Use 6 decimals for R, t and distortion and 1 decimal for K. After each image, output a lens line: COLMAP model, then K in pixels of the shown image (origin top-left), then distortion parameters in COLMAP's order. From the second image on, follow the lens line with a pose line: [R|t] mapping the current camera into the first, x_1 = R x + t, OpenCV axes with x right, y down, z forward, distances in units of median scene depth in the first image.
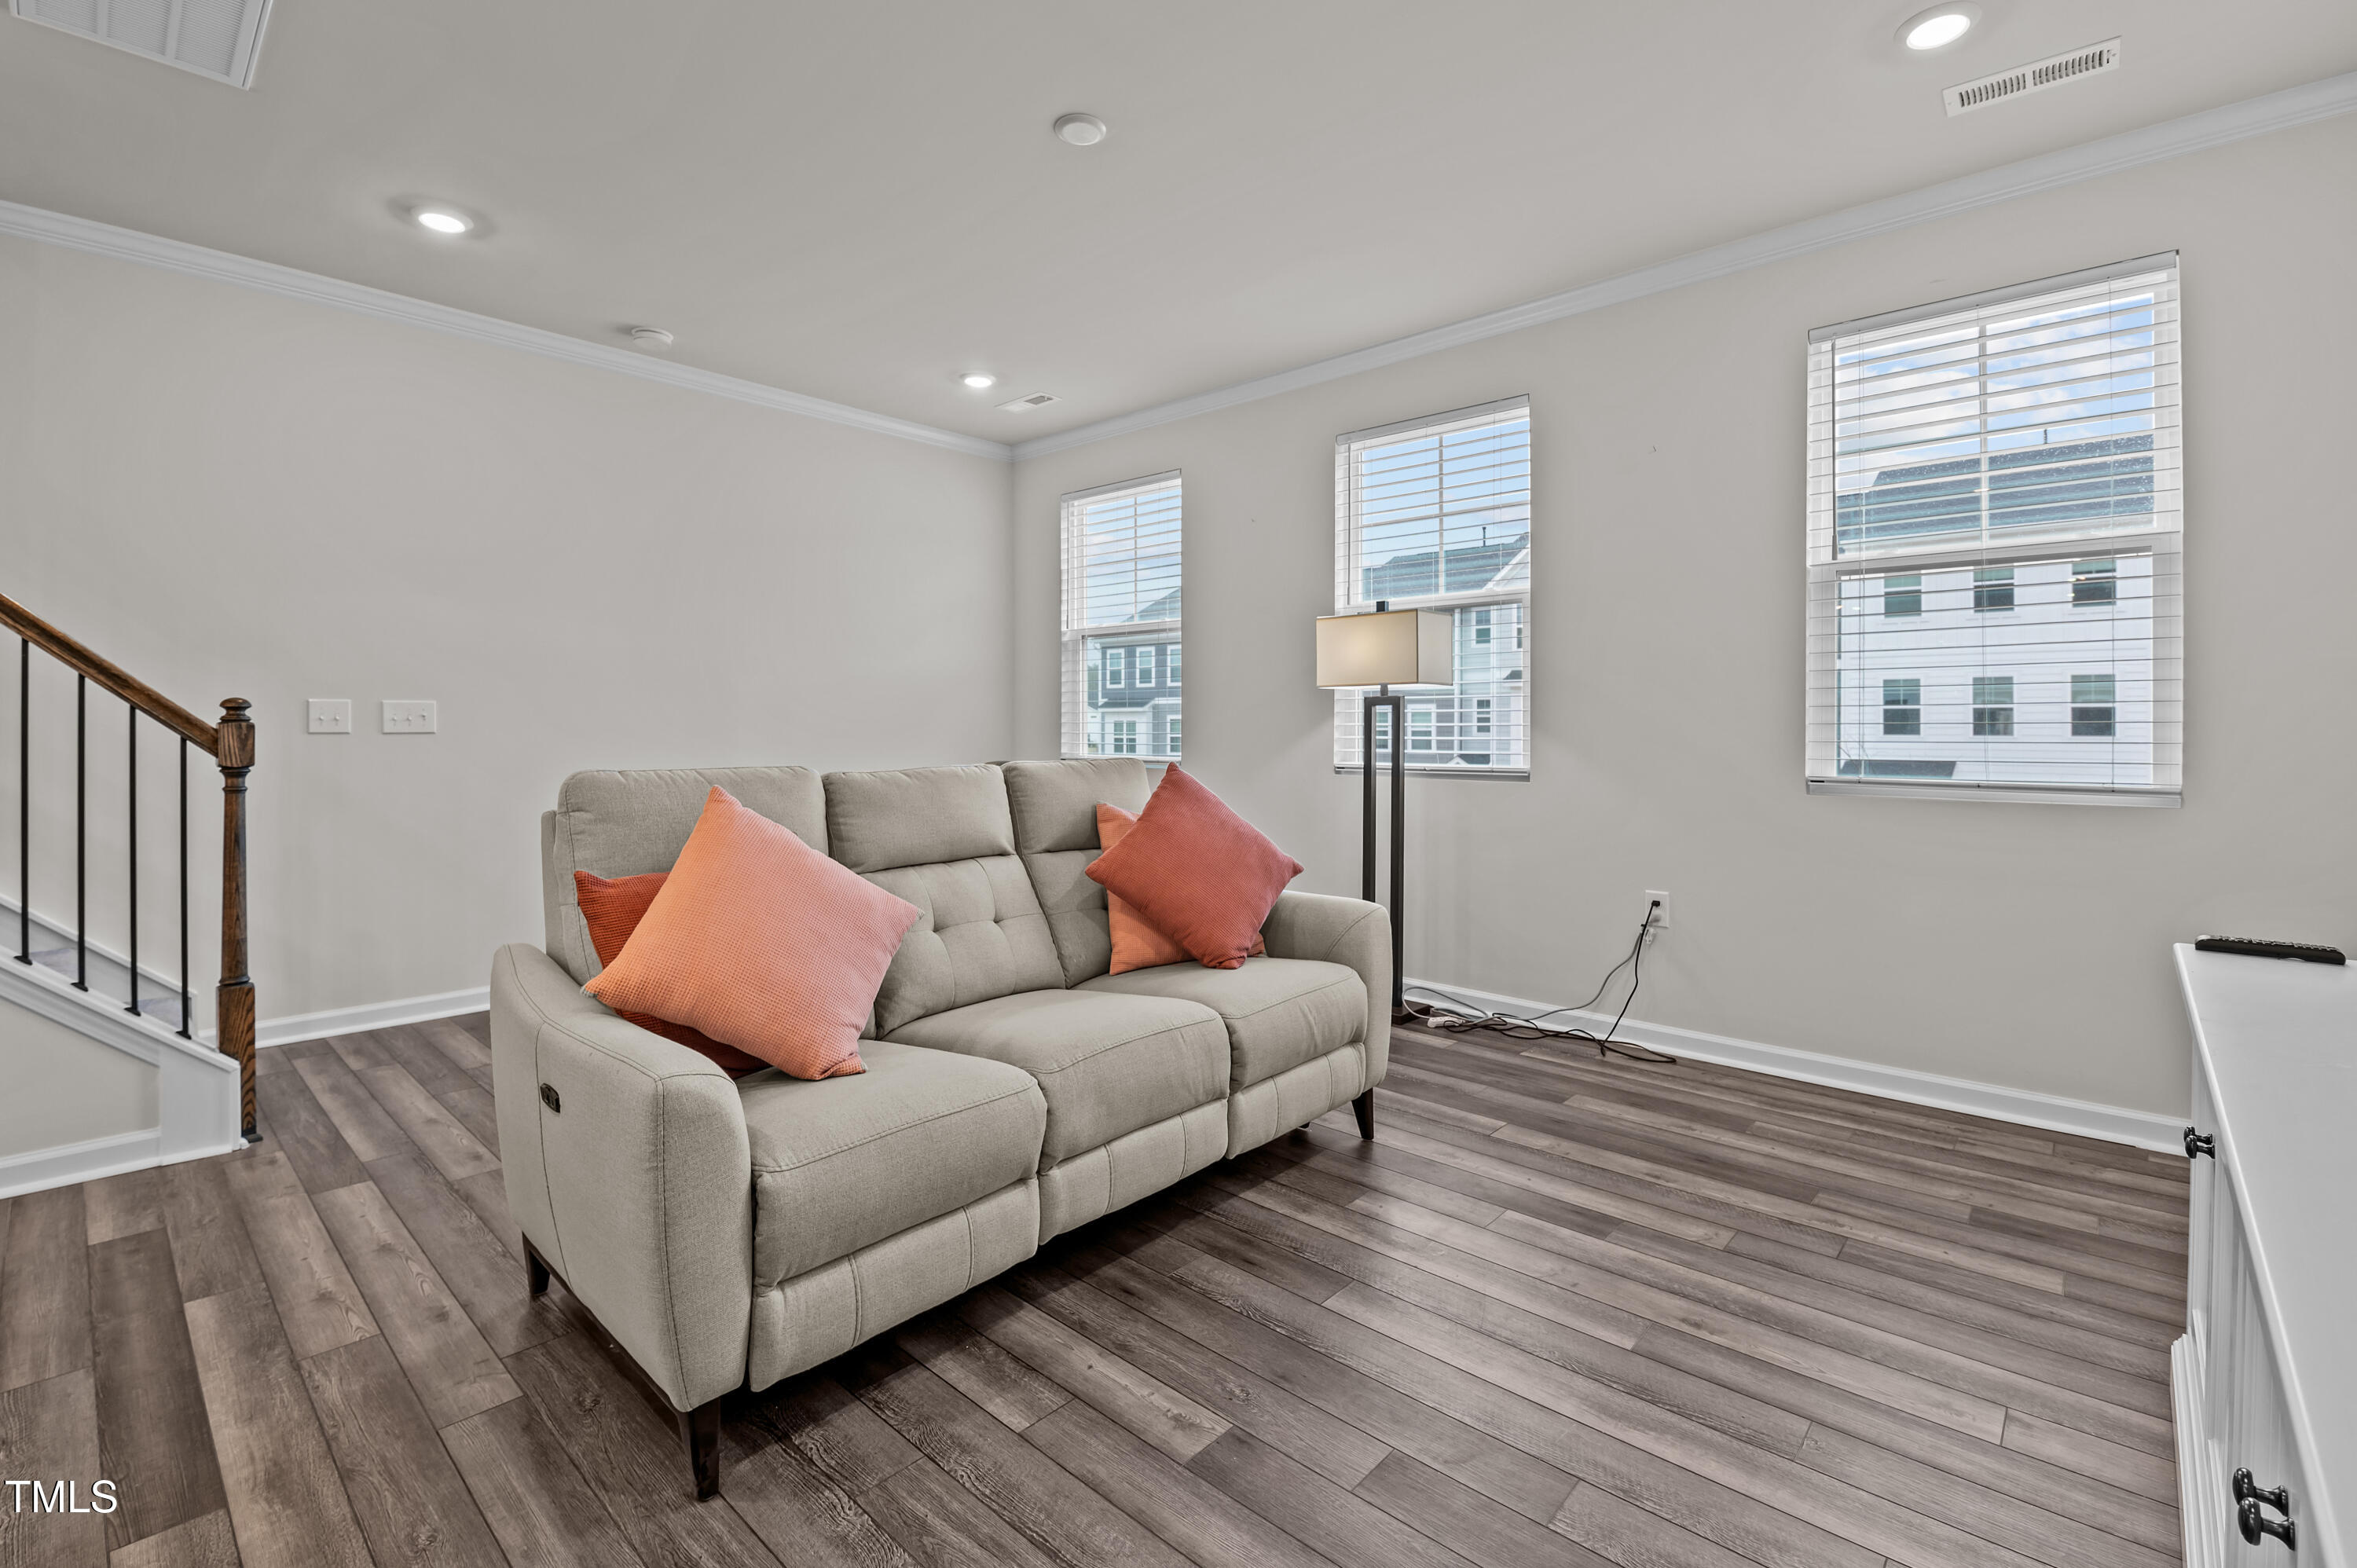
lens RADIAL K [[1060.9, 0, 1178.5], [0, 1060.9, 709.5], [0, 0, 1]] dist [0.012710, -0.000424]
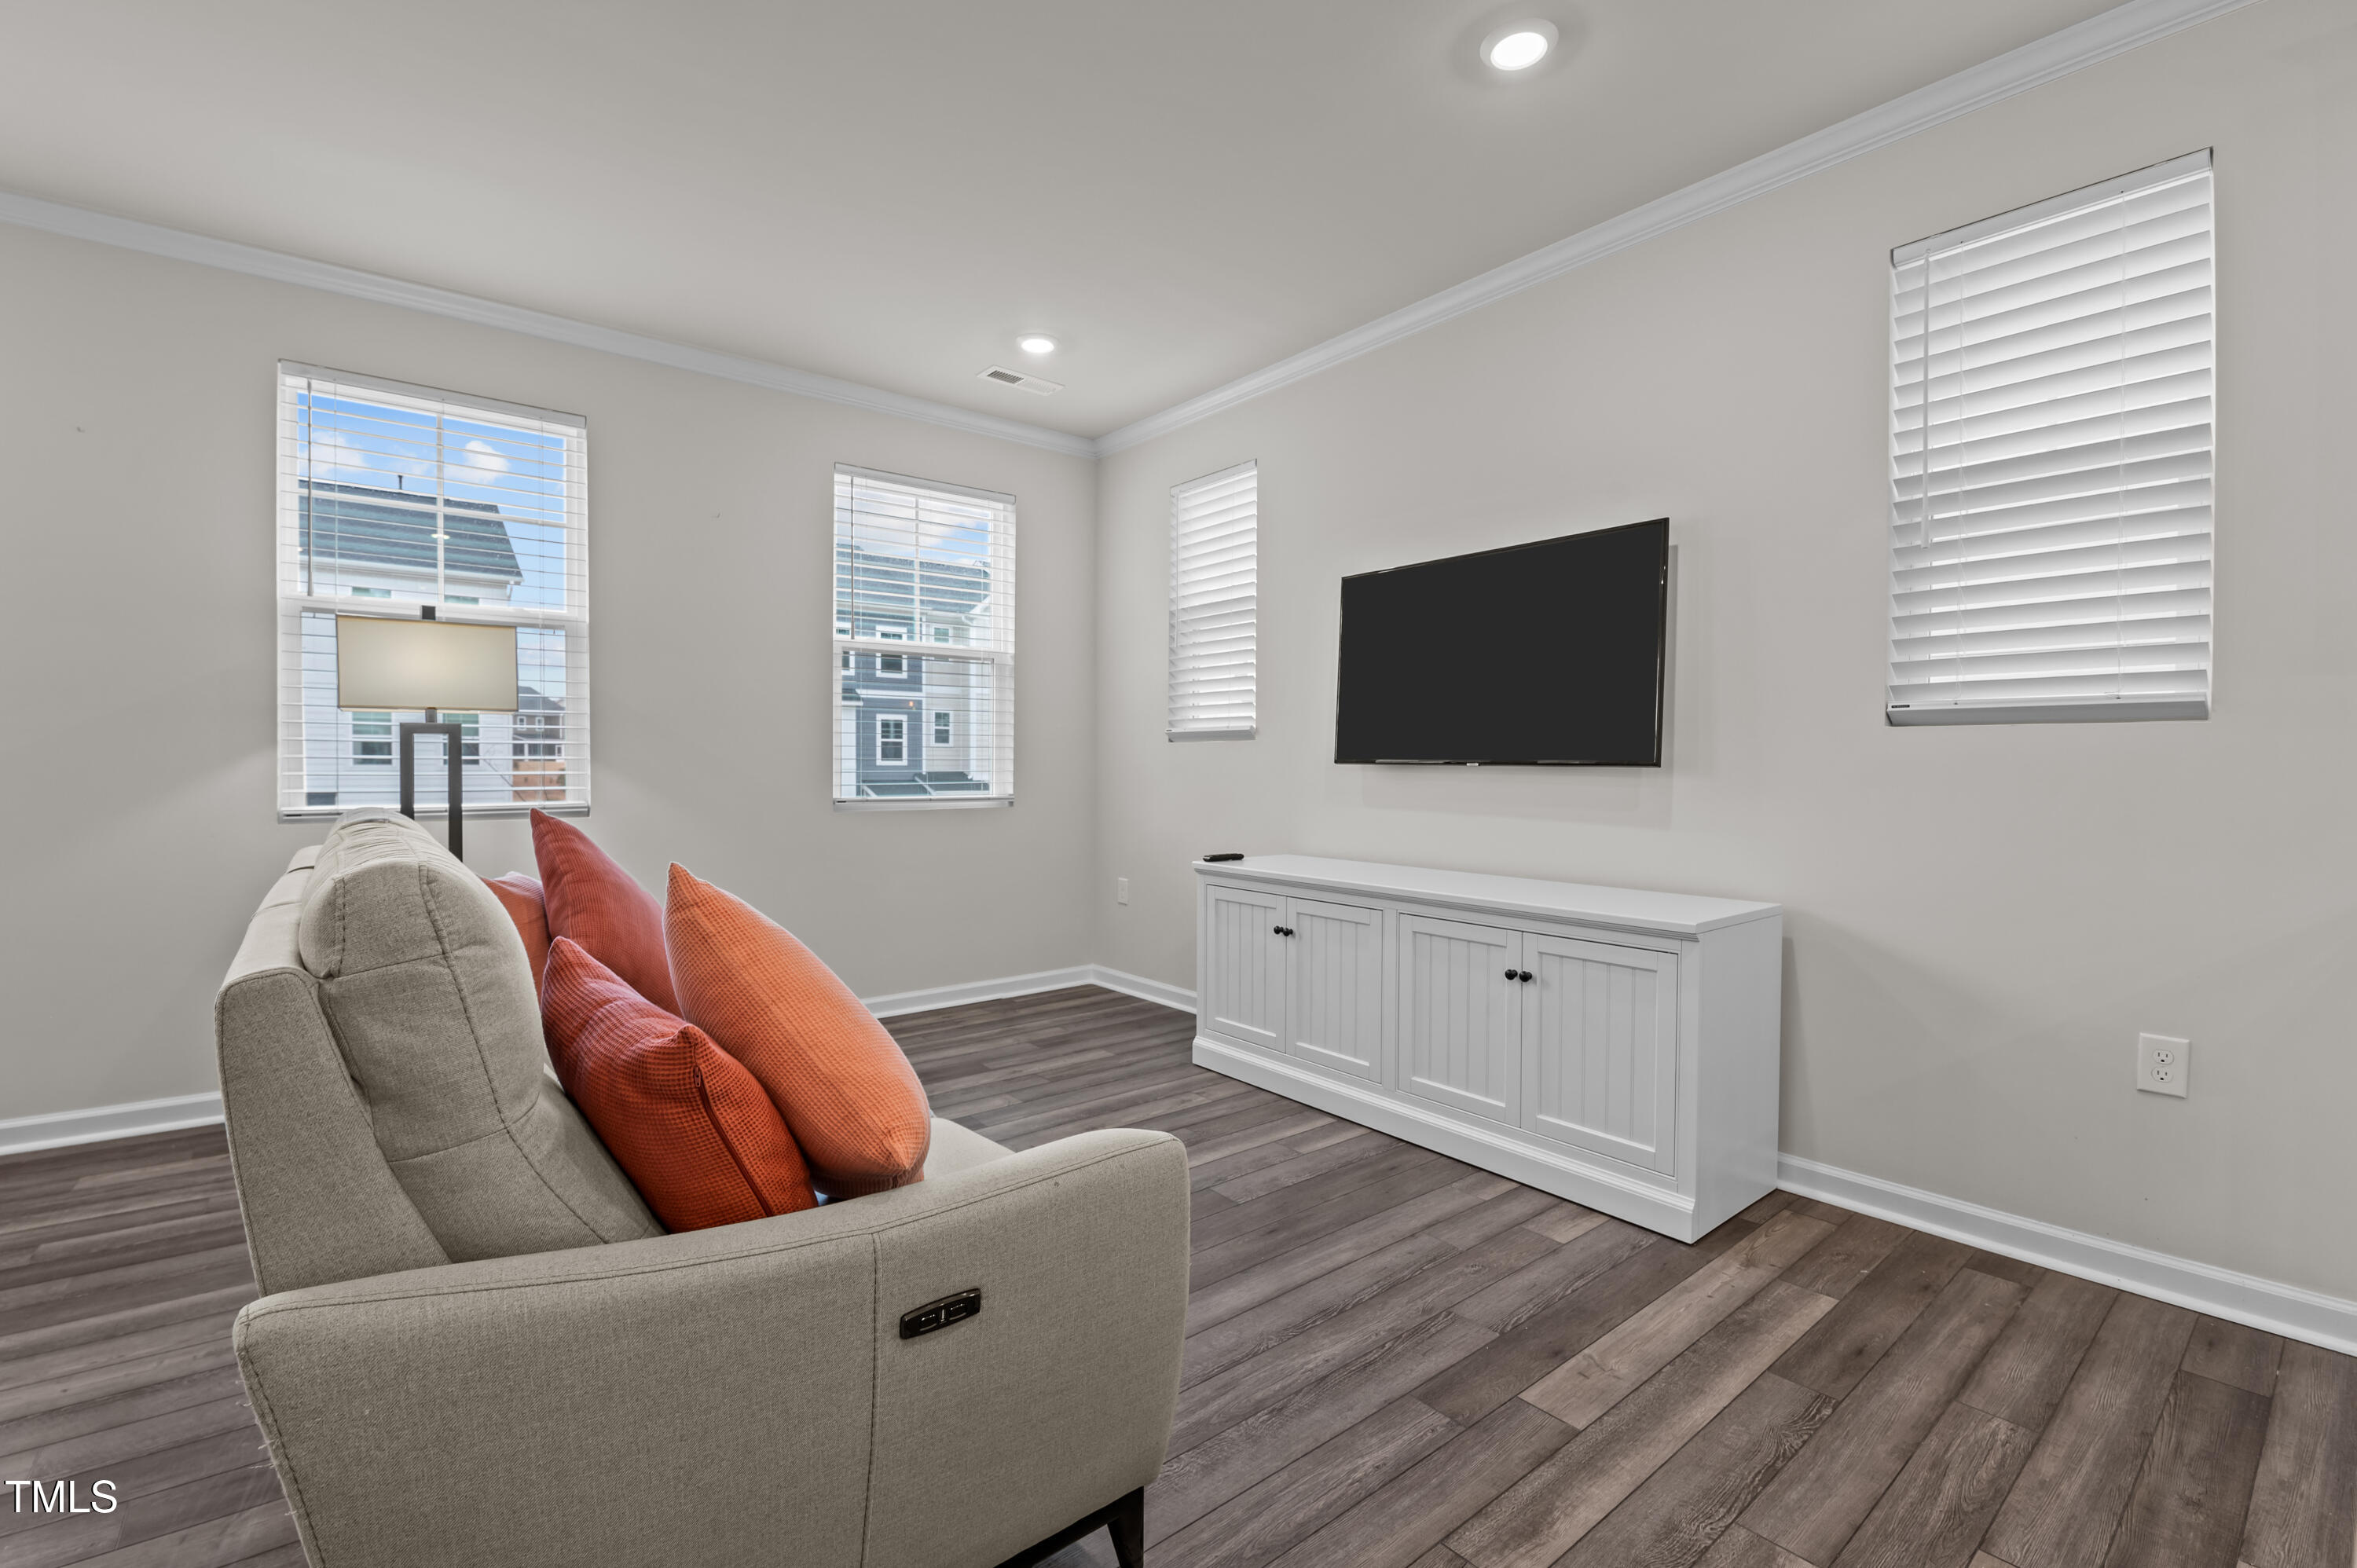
lens RADIAL K [[1006.1, 0, 1169.4], [0, 1006.1, 790.9], [0, 0, 1]] dist [-0.002329, -0.014680]
pose [[0.172883, -0.021342, 0.984711, -0.715000], [-0.013163, 0.999626, 0.023976, 0.020996], [-0.984854, -0.017107, 0.172537, 0.462953]]
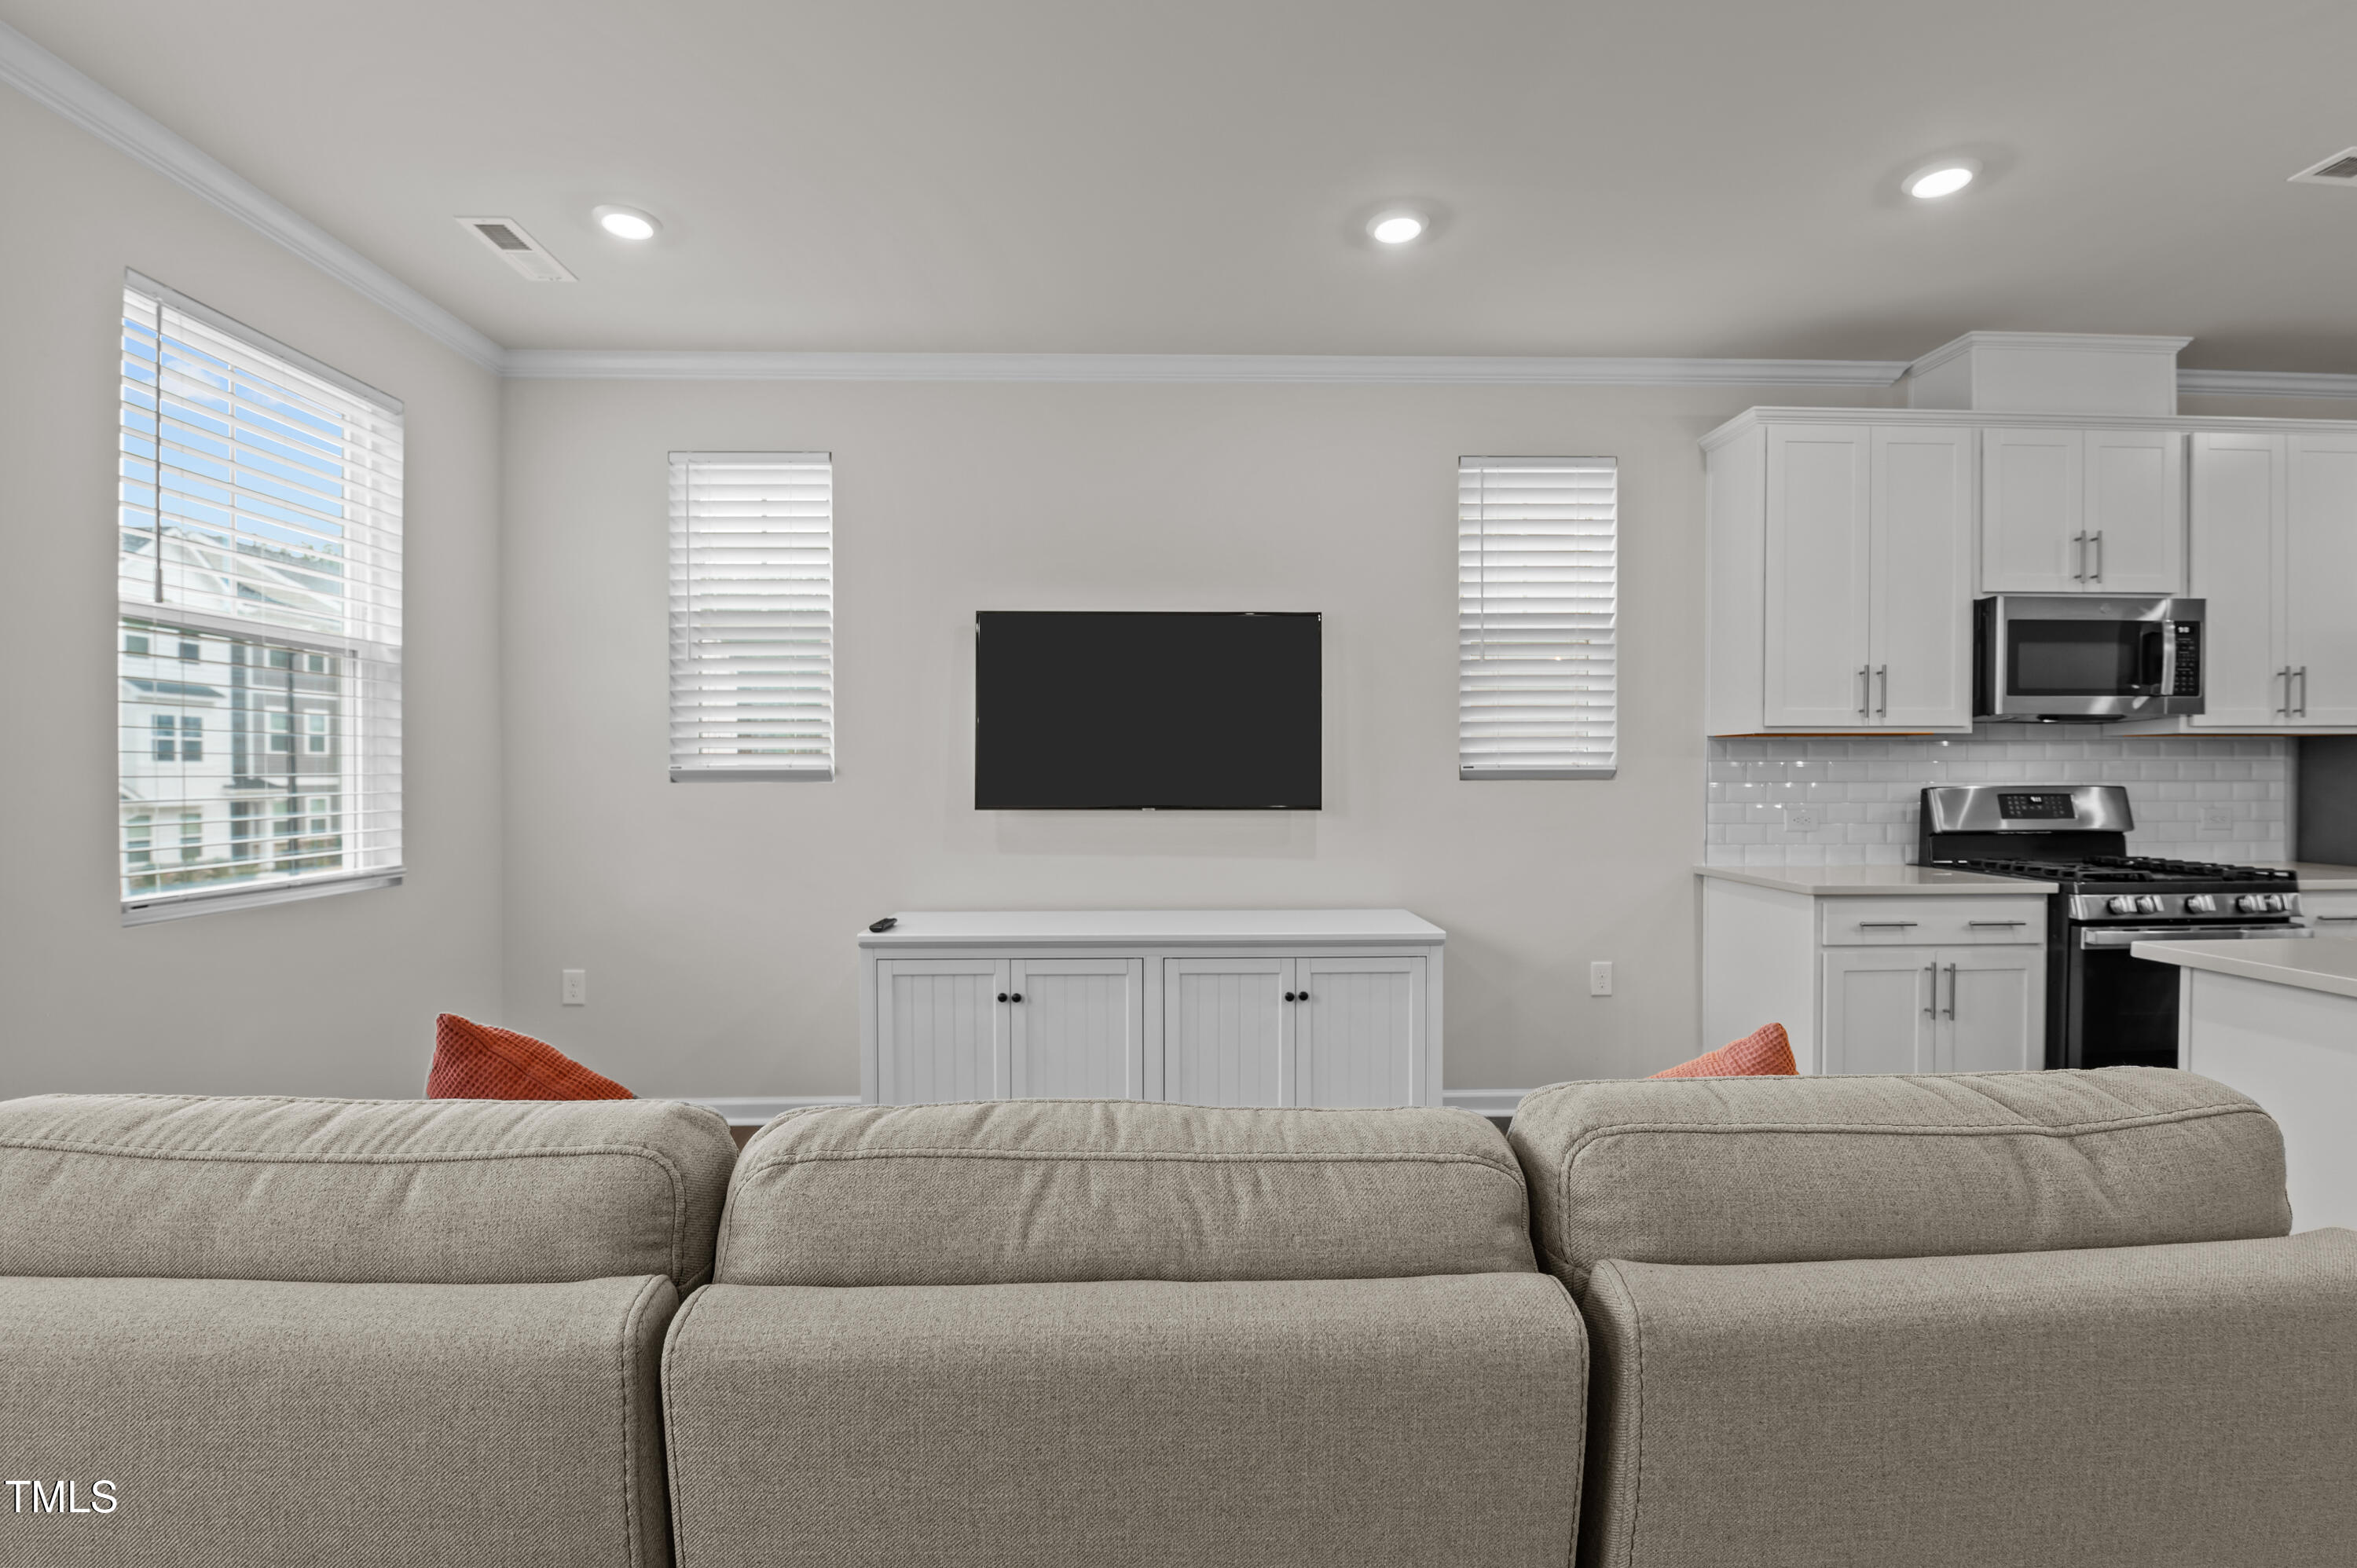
lens RADIAL K [[990.7, 0, 1178.5], [0, 990.7, 784.0], [0, 0, 1]] dist [0.000511, -0.012933]
pose [[-0.679258, -0.006249, 0.733873, -0.426645], [-0.000622, 0.999968, 0.007939, -0.028849], [-0.733899, 0.004936, -0.679241, 1.147172]]
